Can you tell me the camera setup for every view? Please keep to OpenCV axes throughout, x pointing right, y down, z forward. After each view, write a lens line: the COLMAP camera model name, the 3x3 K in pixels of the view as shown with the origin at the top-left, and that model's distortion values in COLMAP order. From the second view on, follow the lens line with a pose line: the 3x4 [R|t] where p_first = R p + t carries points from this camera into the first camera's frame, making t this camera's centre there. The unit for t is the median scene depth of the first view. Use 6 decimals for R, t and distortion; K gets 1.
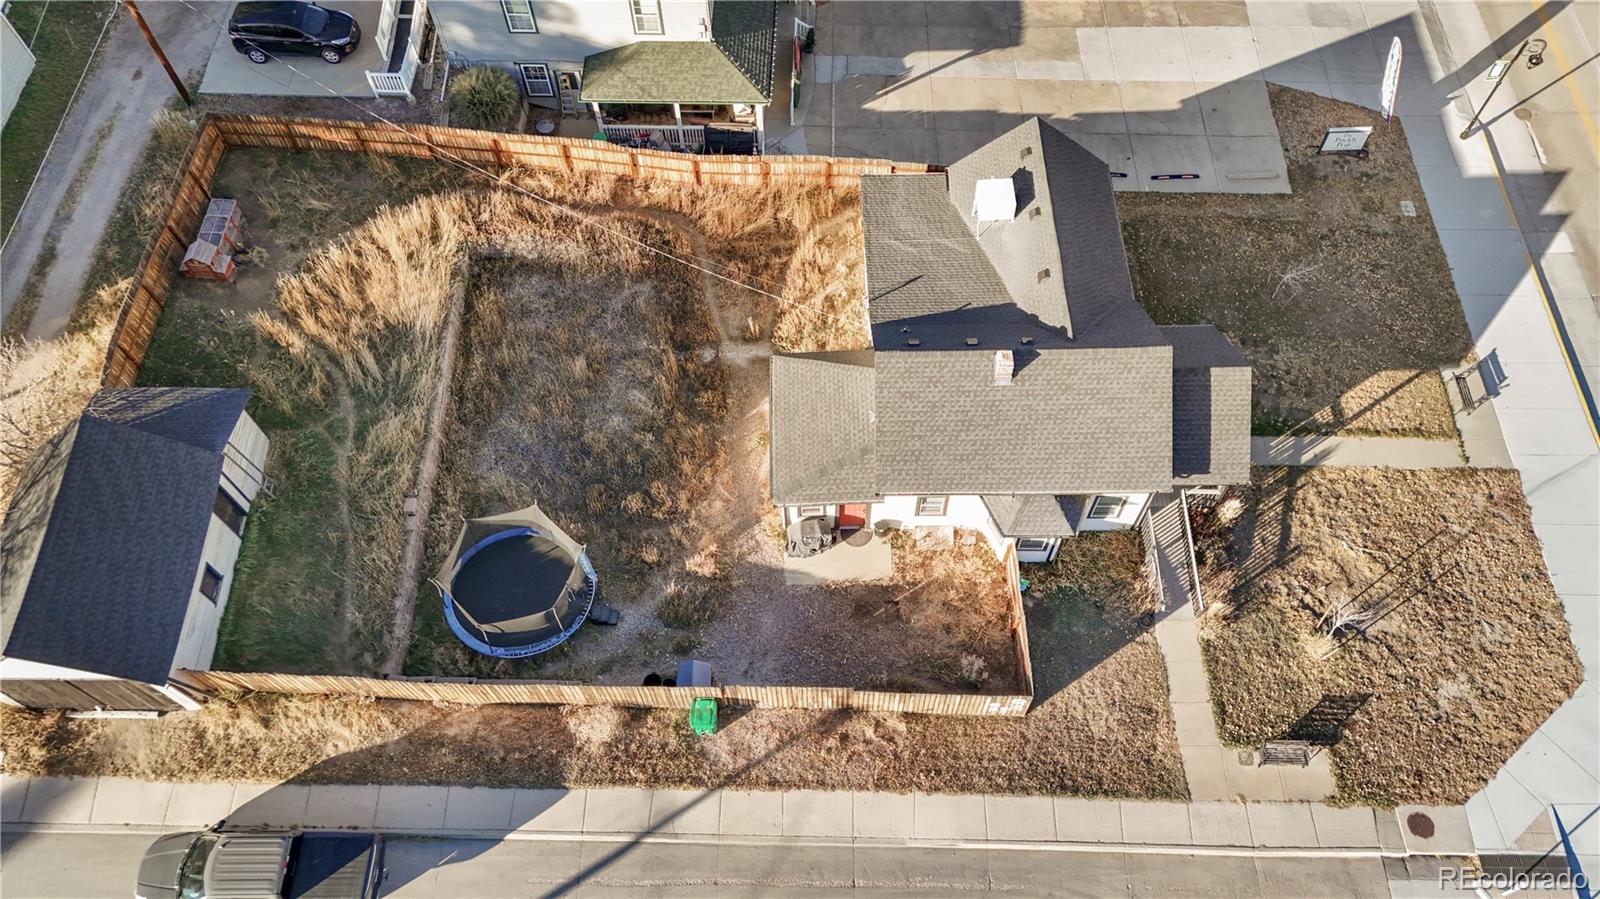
lens RADIAL K [[1178.8, 0, 797.7], [0, 1178.8, 451.3], [0, 0, 1]] dist [0.049506, -0.022640]
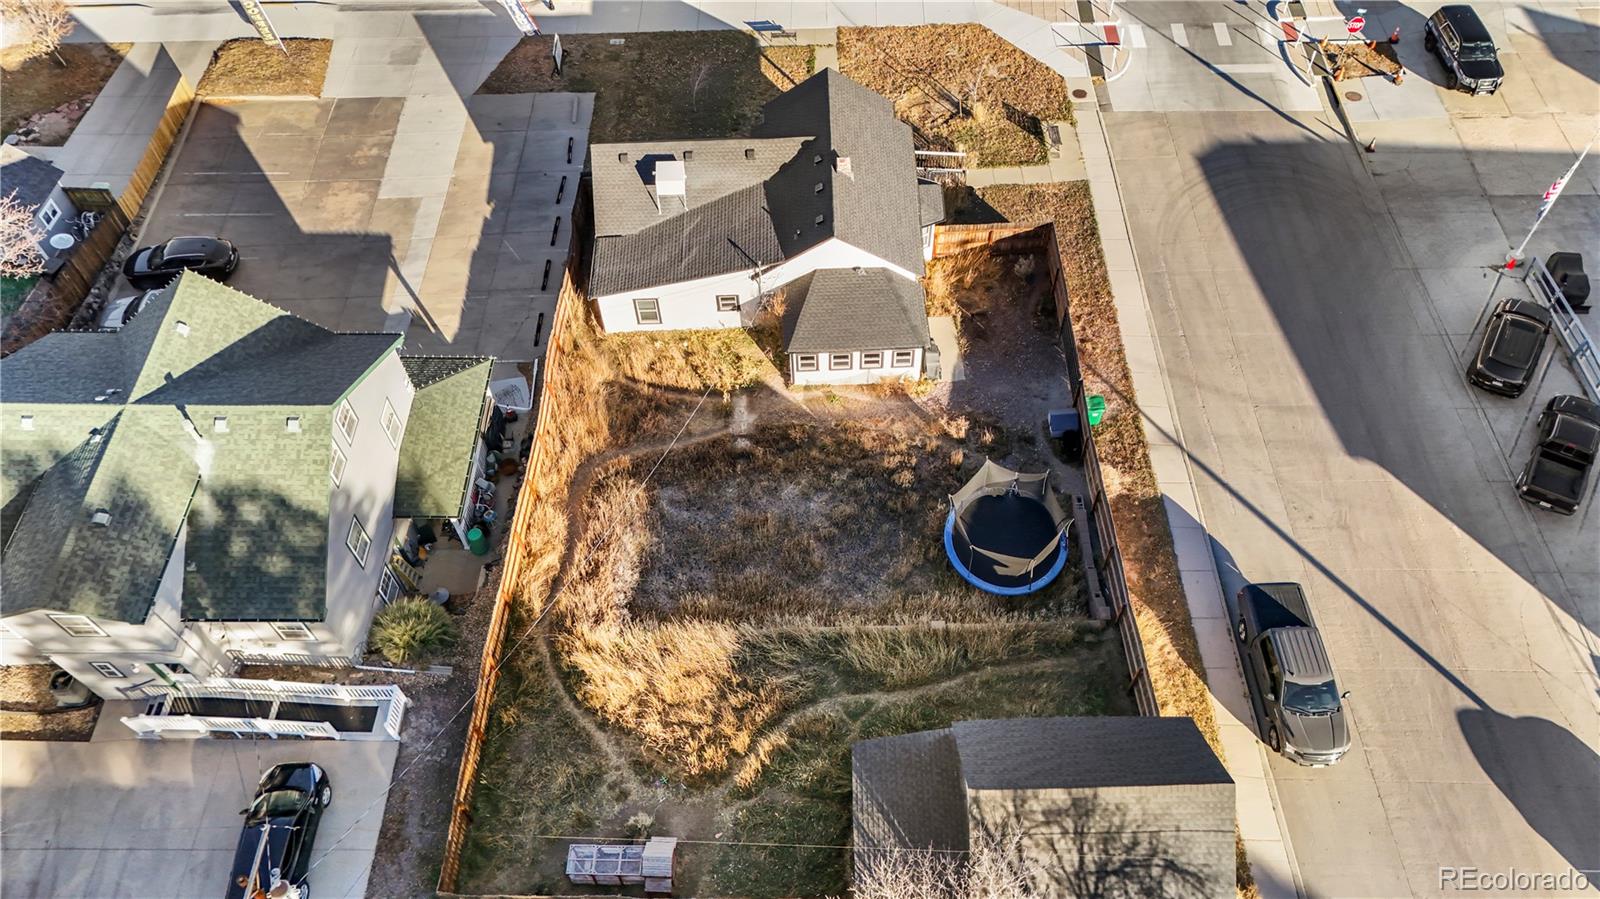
lens RADIAL K [[1178.8, 0, 801.3], [0, 1178.8, 454.1], [0, 0, 1]] dist [0.049506, -0.022640]
pose [[-0.009625, -0.810600, 0.585522, -0.812128], [0.879323, 0.271949, 0.390942, -0.513445], [-0.476129, 0.518625, 0.710161, 0.223779]]
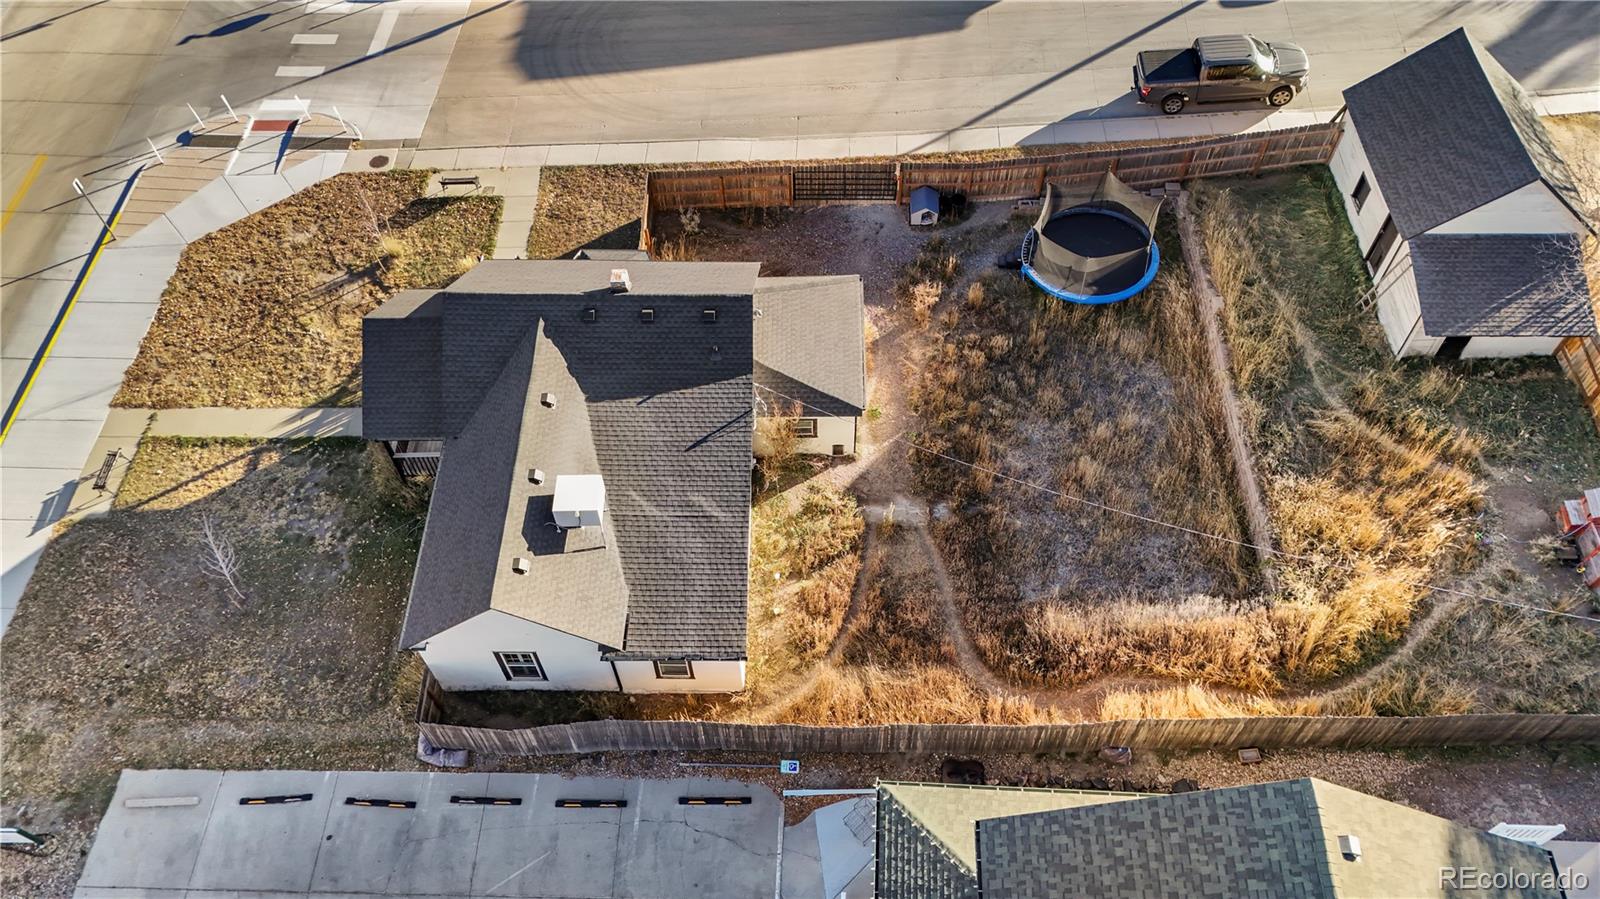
lens RADIAL K [[1178.8, 0, 803.5], [0, 1178.8, 444.6], [0, 0, 1]] dist [0.049506, -0.022640]
pose [[-0.999056, 0.004184, 0.043235, -0.015123], [0.037496, -0.419420, 0.907018, -0.931393], [0.021928, 0.907783, 0.418867, 0.668874]]
